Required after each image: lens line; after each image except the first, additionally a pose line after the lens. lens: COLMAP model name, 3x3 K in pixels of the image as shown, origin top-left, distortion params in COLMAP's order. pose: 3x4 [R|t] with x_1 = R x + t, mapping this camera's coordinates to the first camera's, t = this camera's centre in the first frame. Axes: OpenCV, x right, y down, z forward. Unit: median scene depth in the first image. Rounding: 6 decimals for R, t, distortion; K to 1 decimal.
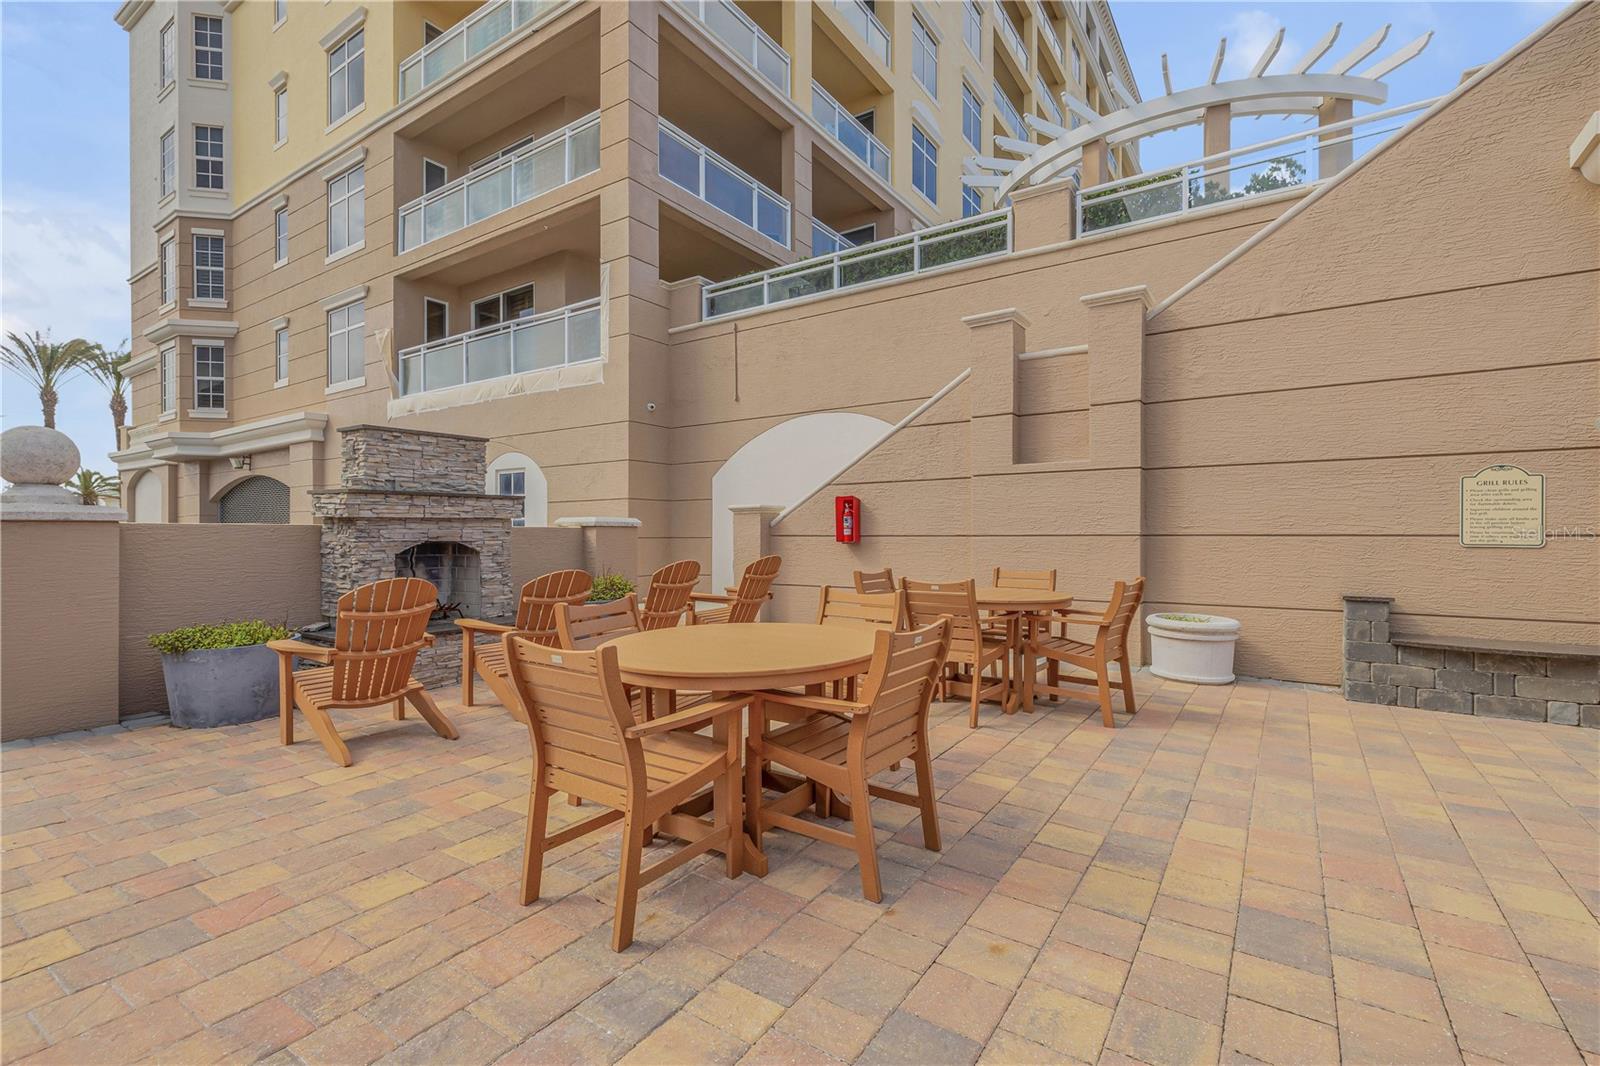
lens RADIAL K [[723.5, 0, 802.2], [0, 723.5, 534.4], [0, 0, 1]] dist [0.004830, -0.000521]
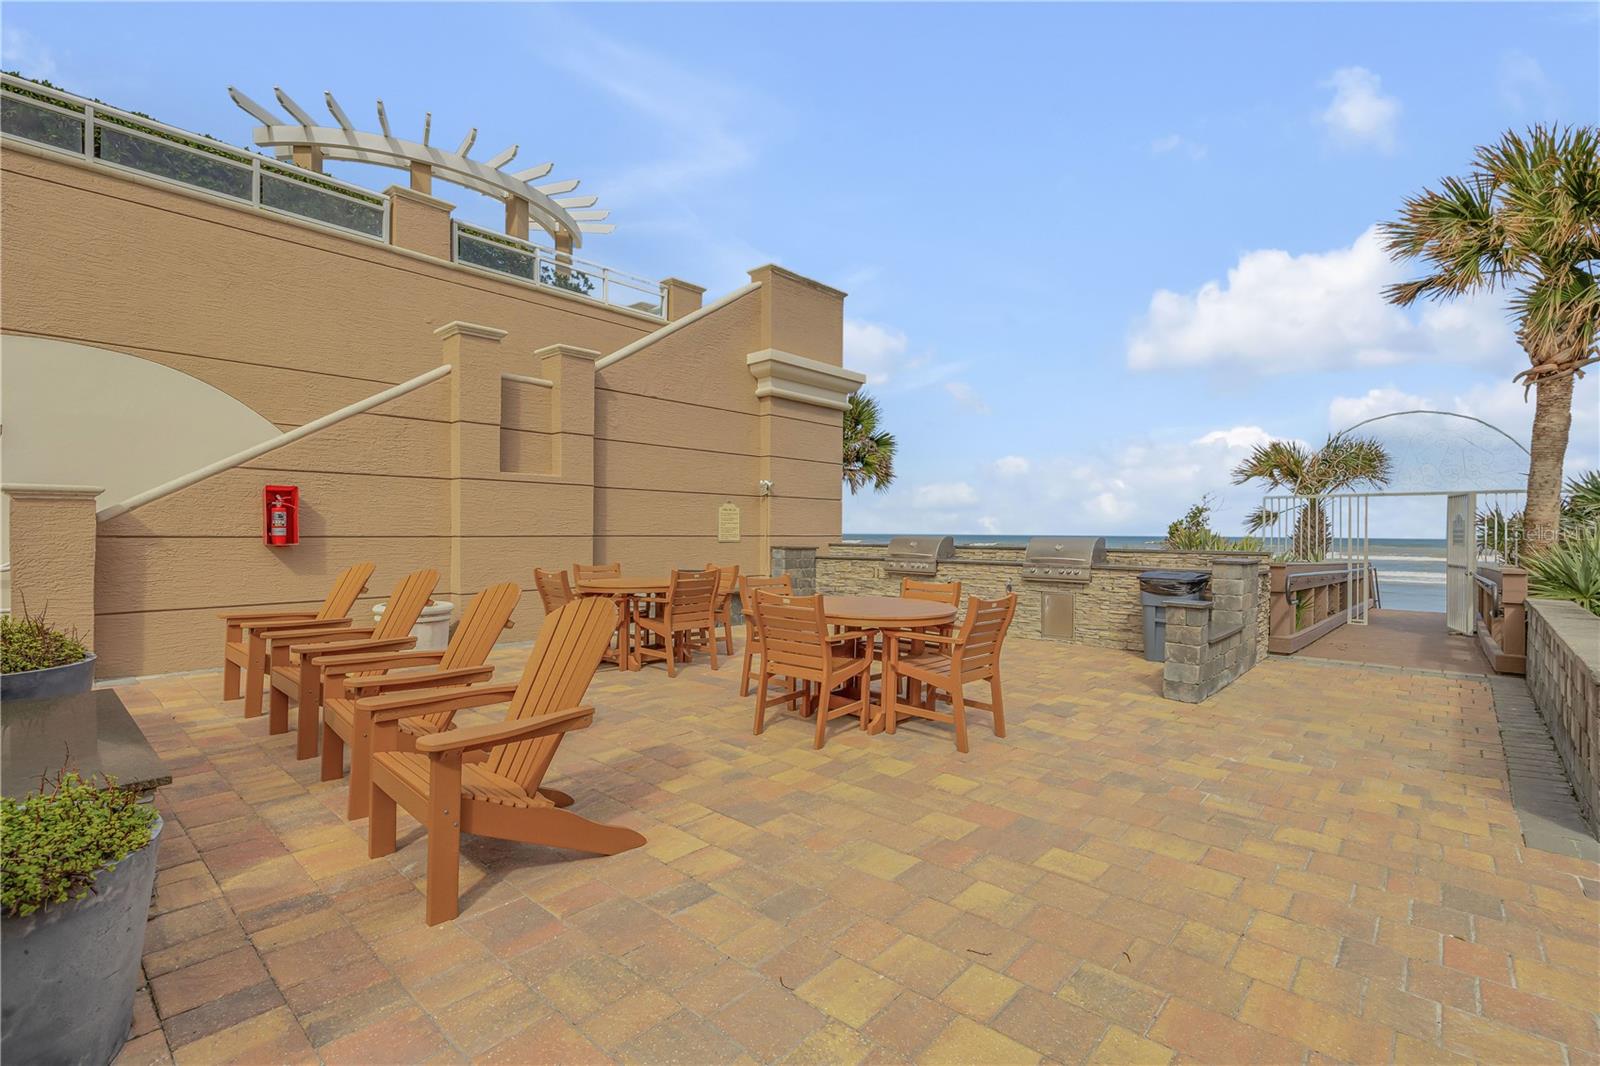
lens RADIAL K [[723.5, 0, 802.0], [0, 723.5, 533.6], [0, 0, 1]] dist [0.004830, -0.000521]
pose [[0.134042, 0.000970, 0.990975, -0.999123], [-0.003727, 0.999993, -0.000475, -0.005482], [-0.990969, -0.003629, 0.134045, 0.536854]]
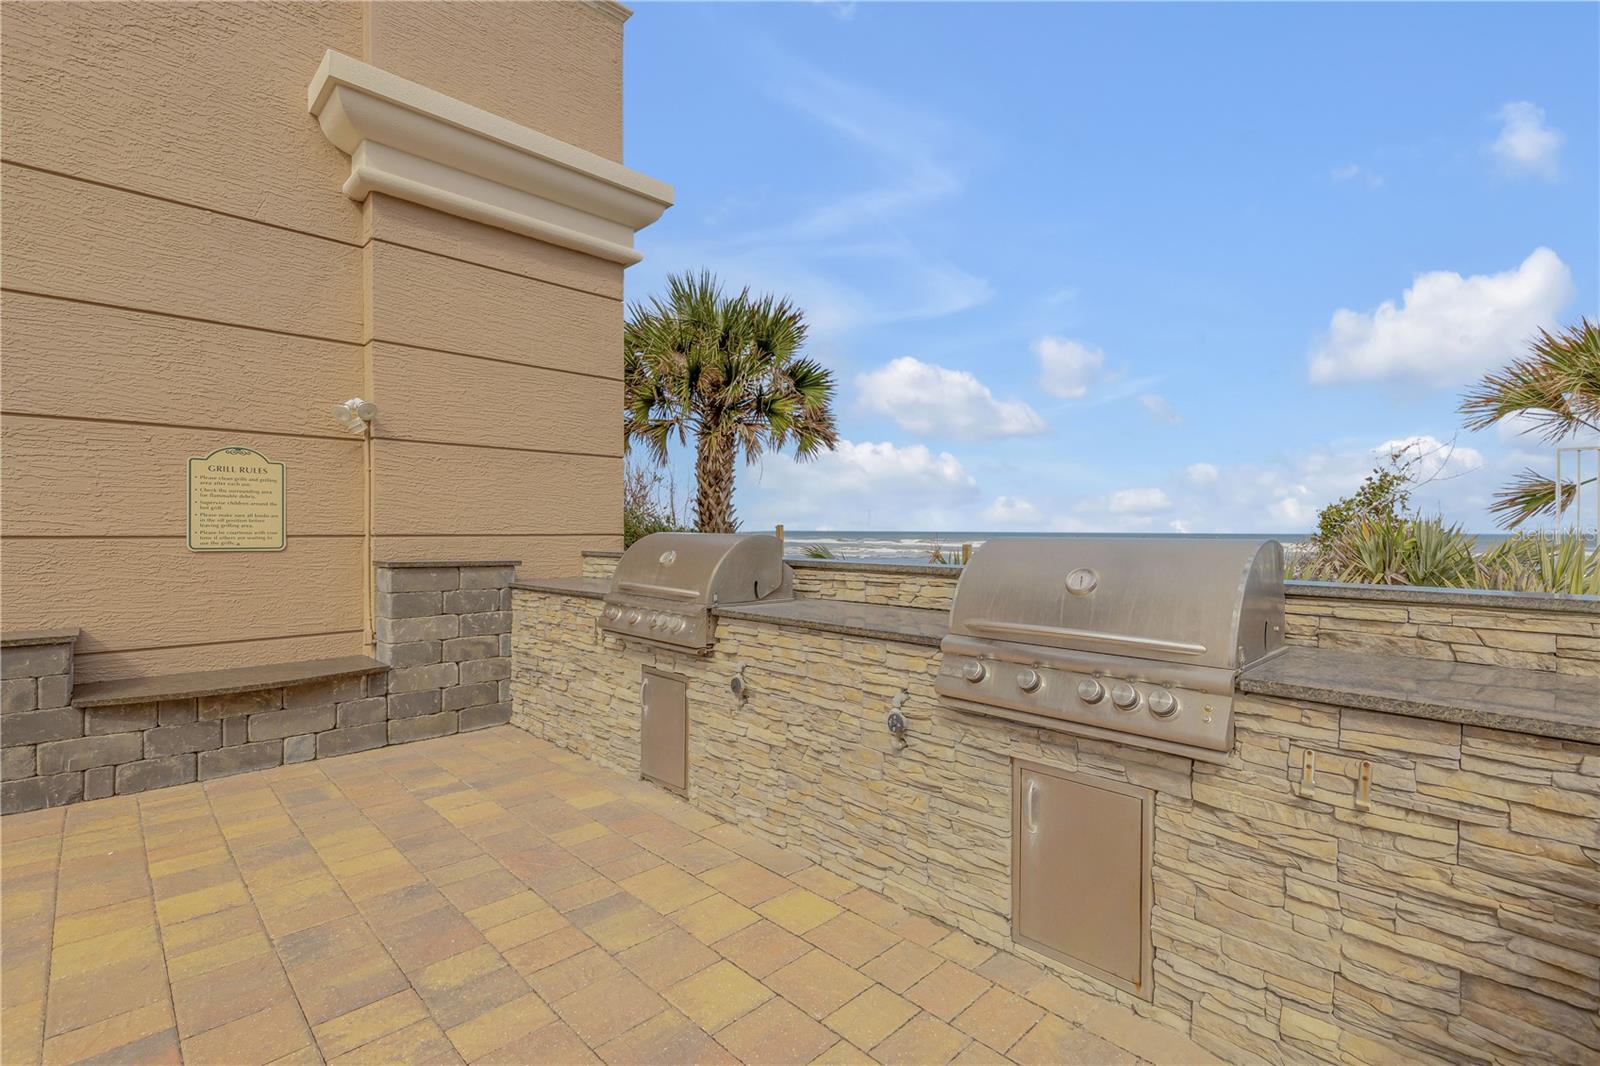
lens RADIAL K [[723.5, 0, 799.8], [0, 723.5, 534.3], [0, 0, 1]] dist [0.004830, -0.000521]
pose [[0.198516, -0.003569, 0.980091, 0.312918], [-0.001039, 0.999992, 0.003852, -0.004599], [-0.980097, -0.001782, 0.198511, 0.246465]]
